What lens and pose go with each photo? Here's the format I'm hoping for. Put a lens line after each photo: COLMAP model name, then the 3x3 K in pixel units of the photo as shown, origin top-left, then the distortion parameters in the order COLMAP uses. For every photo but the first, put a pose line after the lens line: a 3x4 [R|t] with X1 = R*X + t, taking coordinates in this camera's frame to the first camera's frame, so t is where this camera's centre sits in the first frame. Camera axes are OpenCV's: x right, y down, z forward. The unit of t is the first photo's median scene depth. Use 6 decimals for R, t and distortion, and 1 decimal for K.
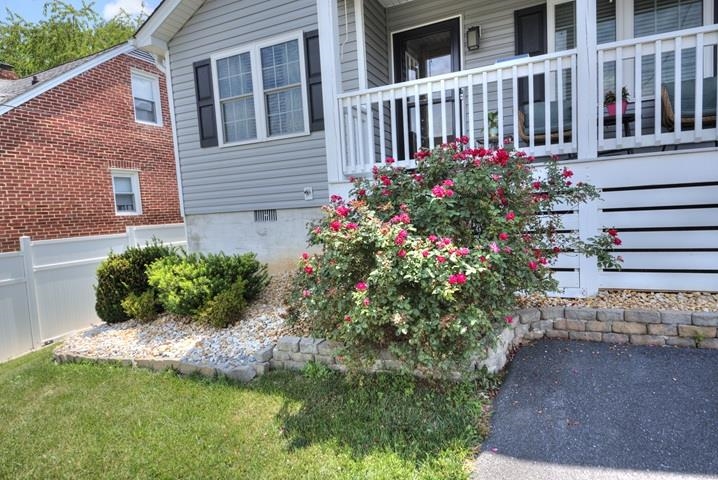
lens RADIAL K [[415.7, 0, 359.0], [0, 415.7, 240.0], [0, 0, 1]] dist [0.064491, -0.041723]
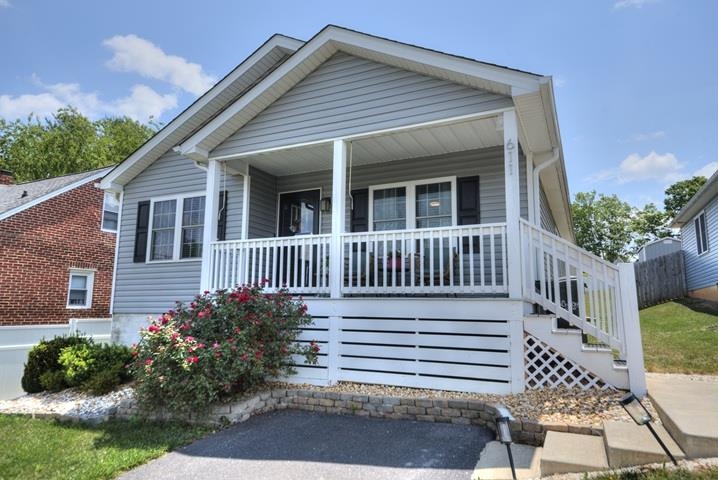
lens RADIAL K [[470.9, 0, 359.0], [0, 470.9, 240.0], [0, 0, 1]] dist [0.100409, -0.064888]
pose [[0.997337, 0.064768, -0.033530, 0.408194], [-0.070578, 0.972976, -0.219857, -0.007515], [0.018384, 0.221638, 0.974956, -0.510961]]
